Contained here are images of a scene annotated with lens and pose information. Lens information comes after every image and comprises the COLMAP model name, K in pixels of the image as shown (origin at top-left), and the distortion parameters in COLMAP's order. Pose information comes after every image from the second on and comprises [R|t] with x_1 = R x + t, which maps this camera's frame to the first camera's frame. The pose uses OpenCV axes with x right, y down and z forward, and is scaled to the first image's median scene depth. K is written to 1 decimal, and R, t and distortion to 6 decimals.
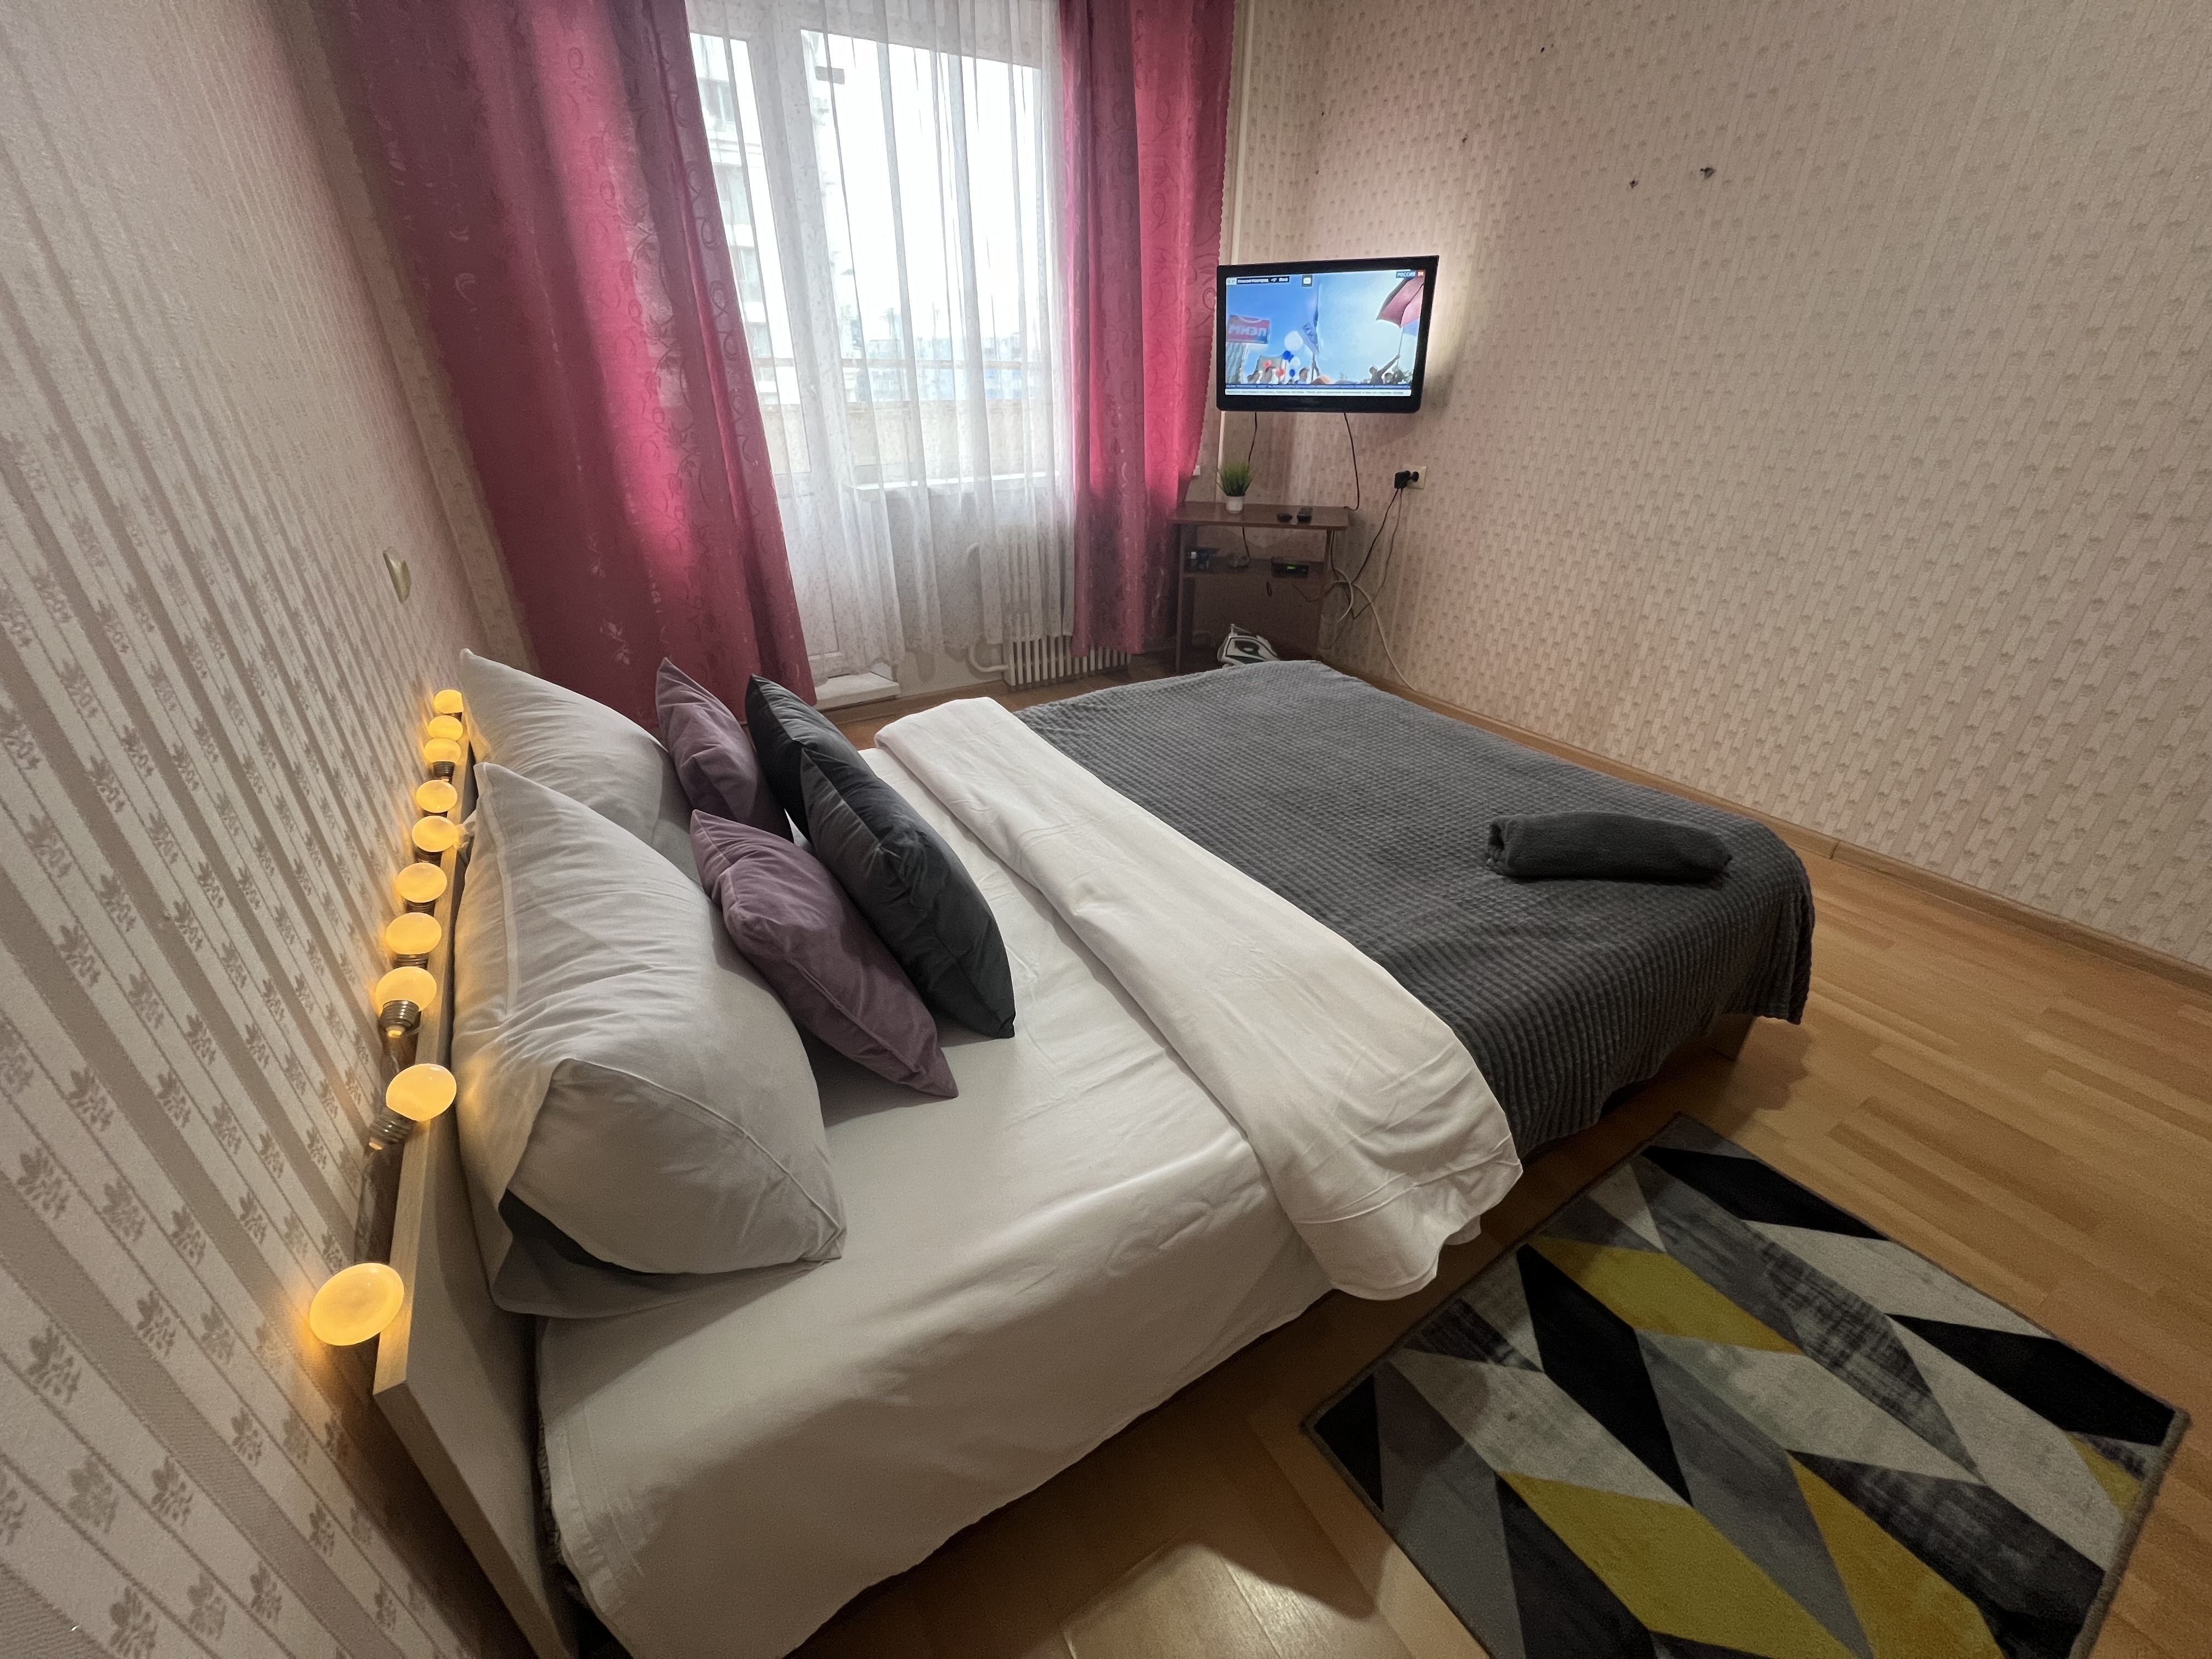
lens RADIAL K [[882.2, 0, 1100.5], [0, 882.2, 822.3], [0, 0, 1]] dist [-0.001895, -0.000911]
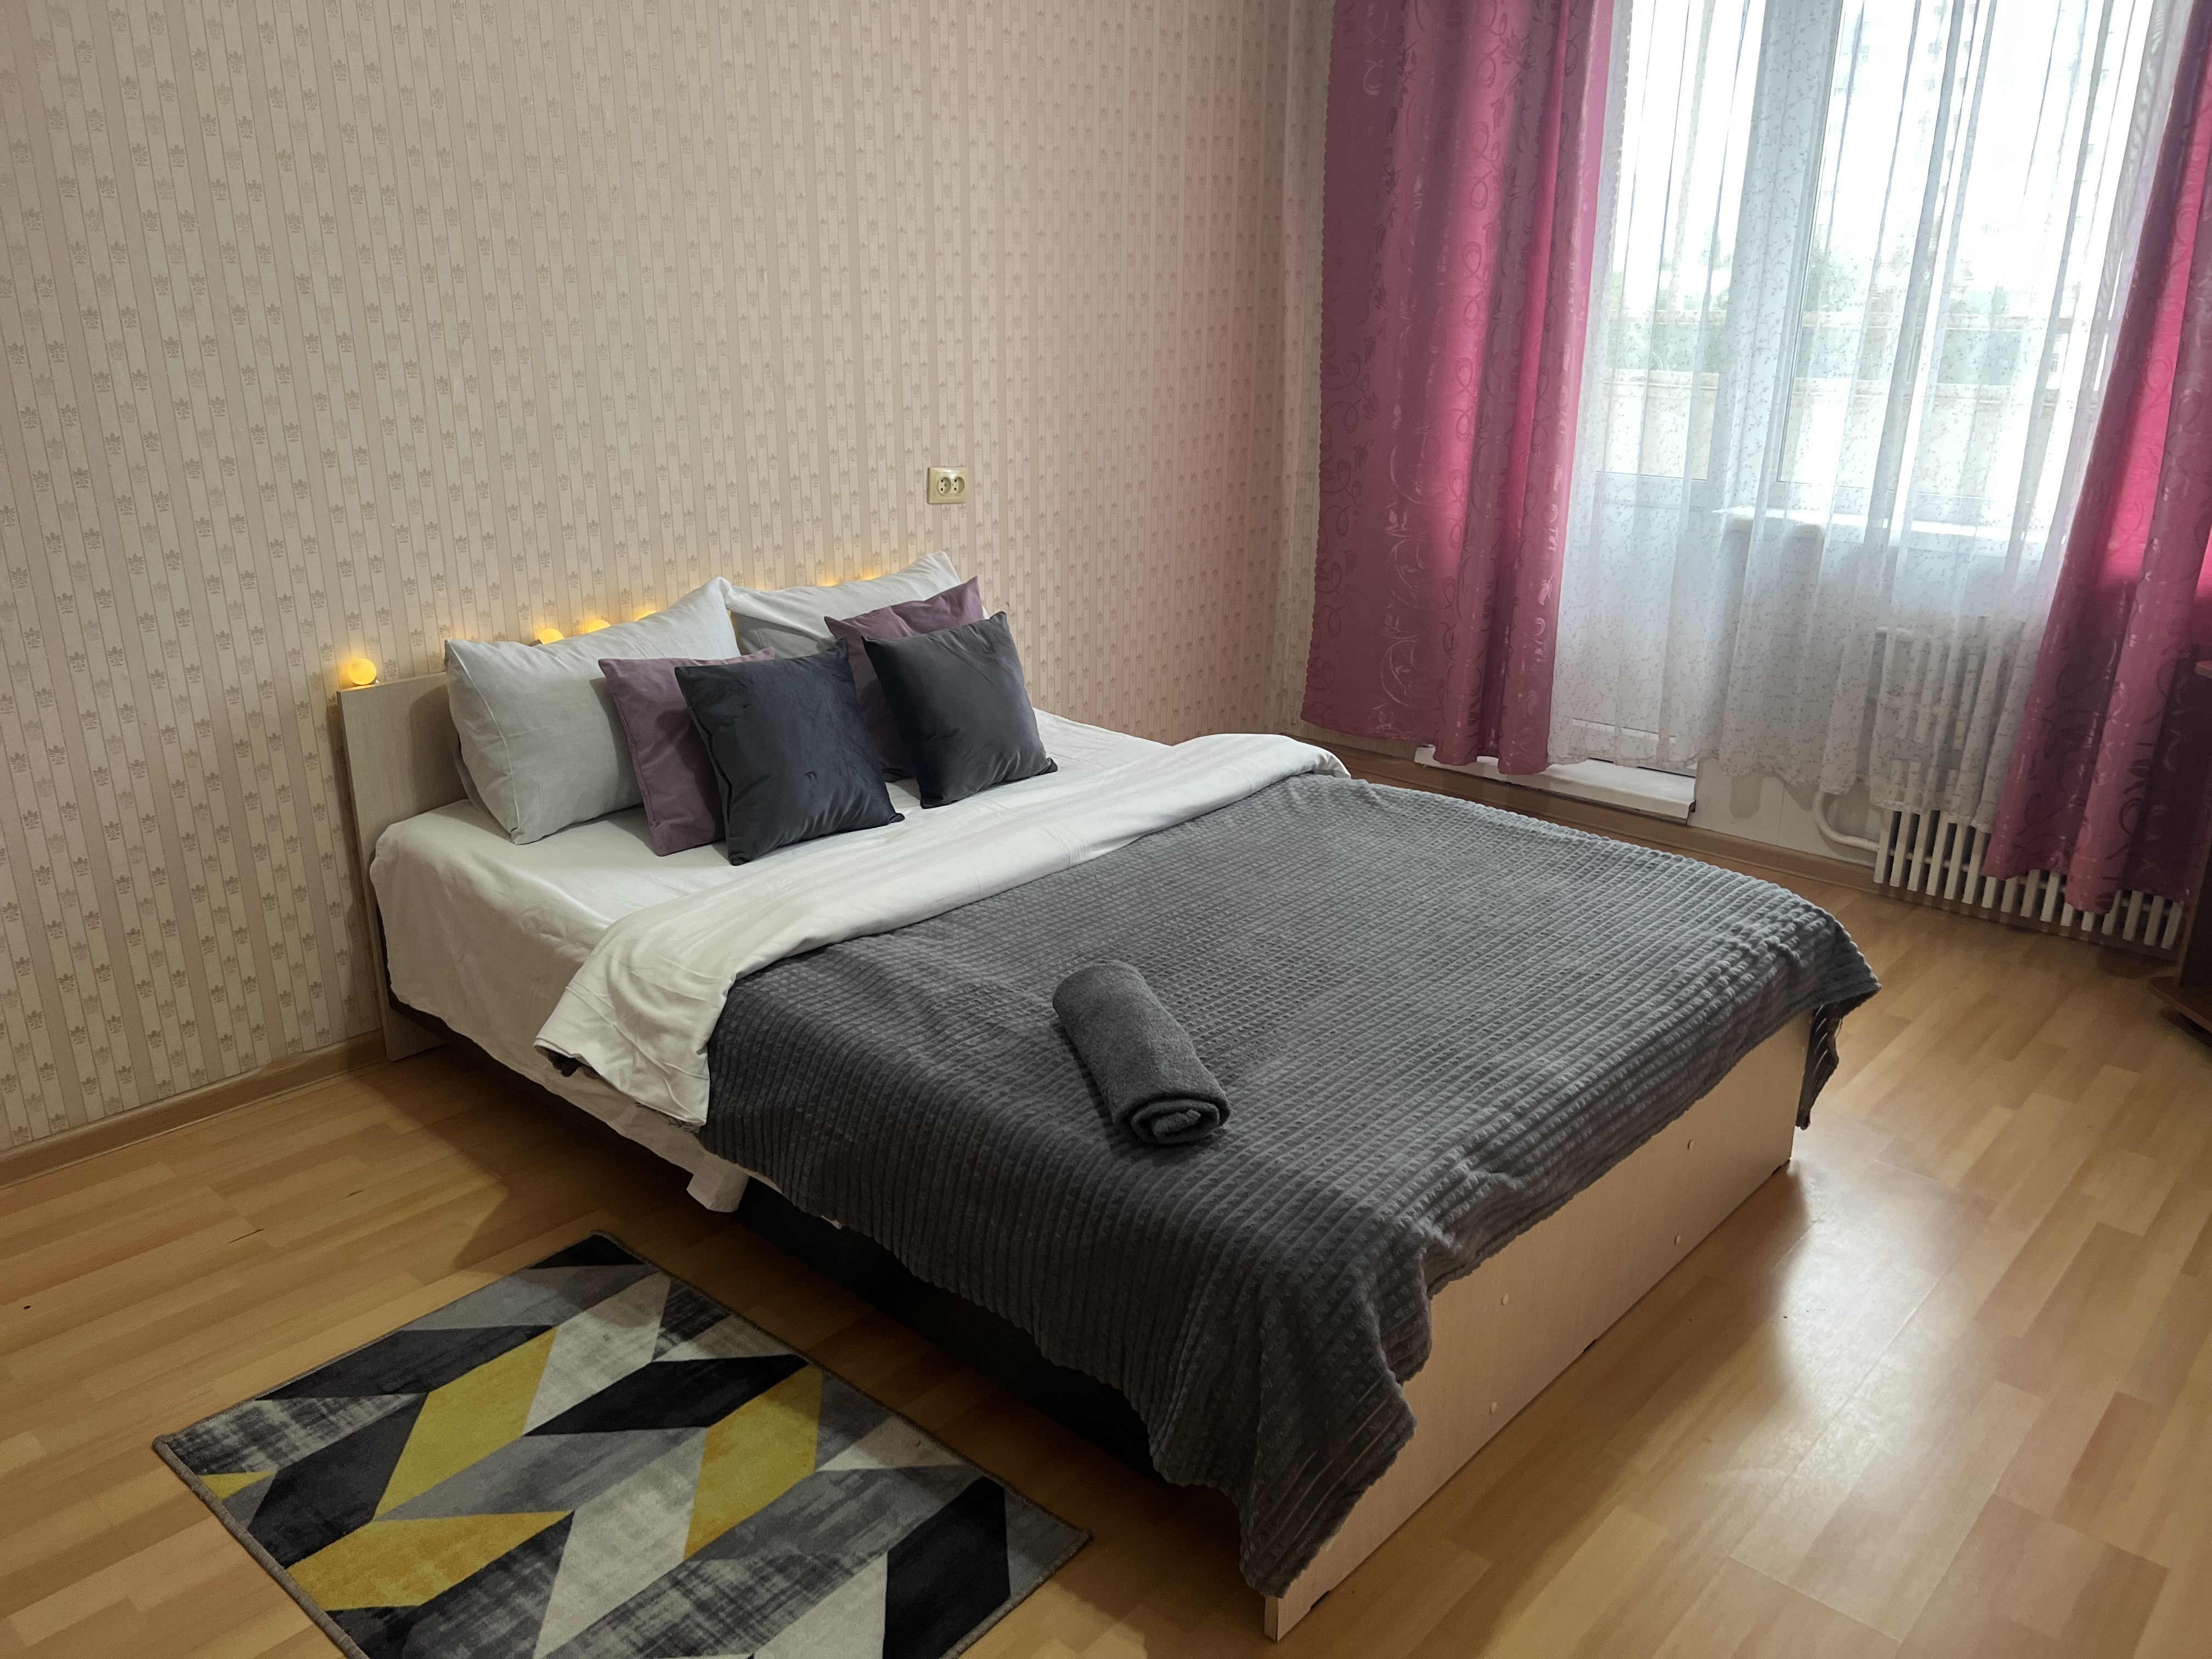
lens RADIAL K [[1680.6, 0, 1096.5], [0, 1680.6, 826.2], [0, 0, 1]] dist [0.017609, -0.019511]
pose [[0.276838, 0.306923, -0.910582, 1.152675], [-0.446317, 0.880270, 0.161015, -0.221162], [0.850977, 0.361833, 0.380677, 0.266296]]
